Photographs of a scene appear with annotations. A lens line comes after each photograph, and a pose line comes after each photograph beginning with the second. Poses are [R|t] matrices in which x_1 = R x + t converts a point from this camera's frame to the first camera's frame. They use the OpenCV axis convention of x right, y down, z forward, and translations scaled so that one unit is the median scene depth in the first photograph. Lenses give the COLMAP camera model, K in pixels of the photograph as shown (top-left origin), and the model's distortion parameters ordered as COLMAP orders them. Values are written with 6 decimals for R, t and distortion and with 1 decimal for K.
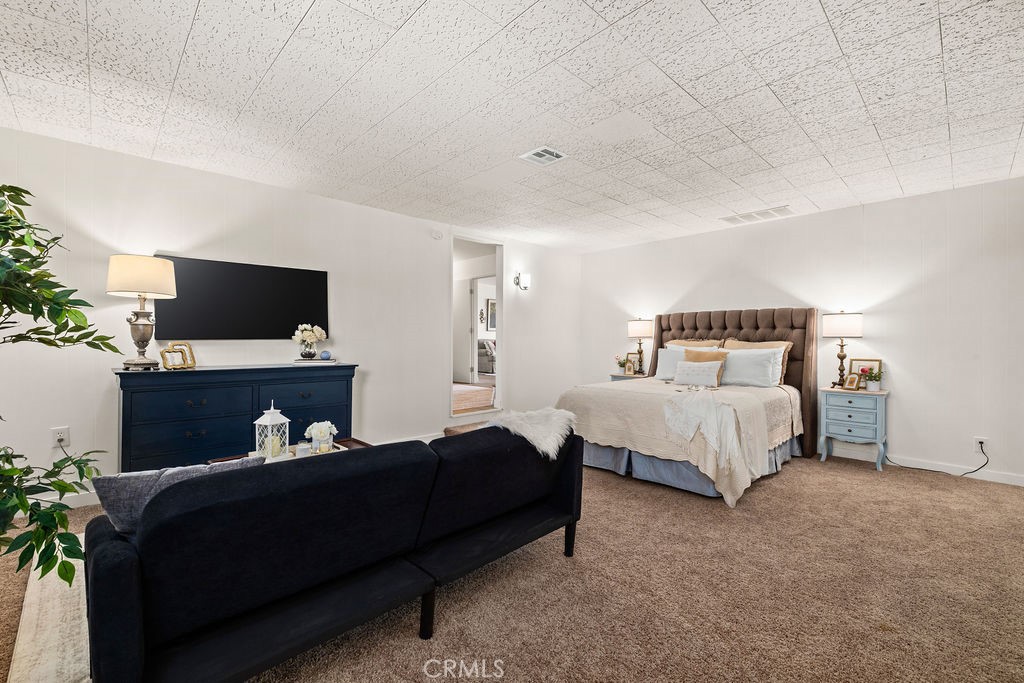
lens RADIAL K [[435.1, 0, 509.1], [0, 435.1, 332.6], [0, 0, 1]] dist [0.002221, -0.000052]
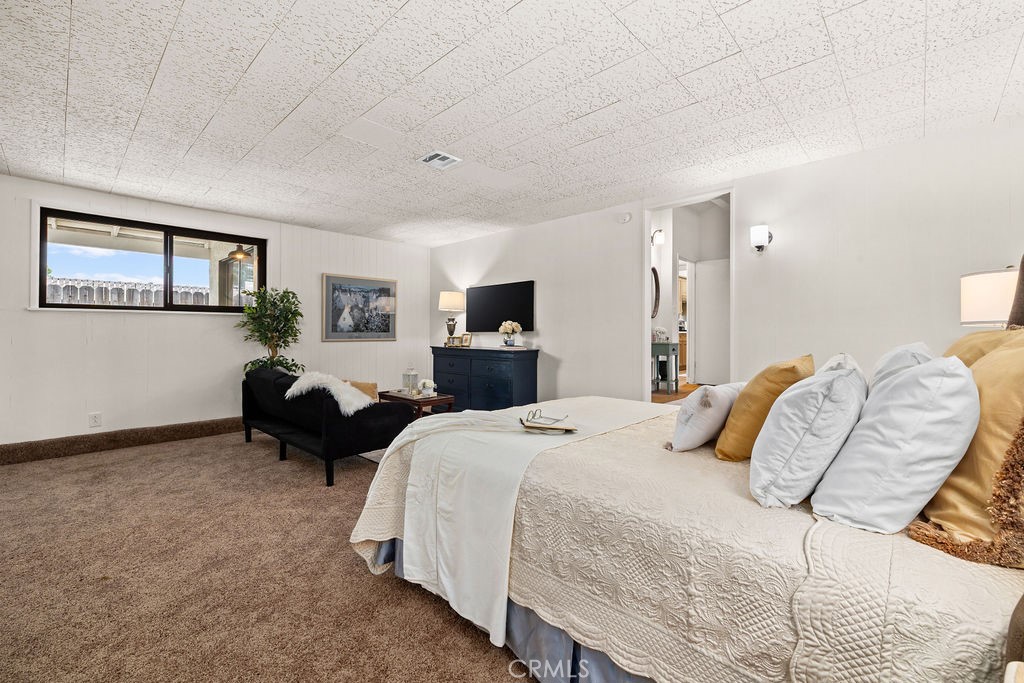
lens RADIAL K [[435.1, 0, 509.1], [0, 435.1, 332.6], [0, 0, 1]] dist [0.002221, -0.000052]
pose [[0.058333, -0.008971, -0.998257, 0.975490], [0.006597, 0.999941, -0.008600, 0.031568], [0.998275, -0.006084, 0.058388, 0.925343]]
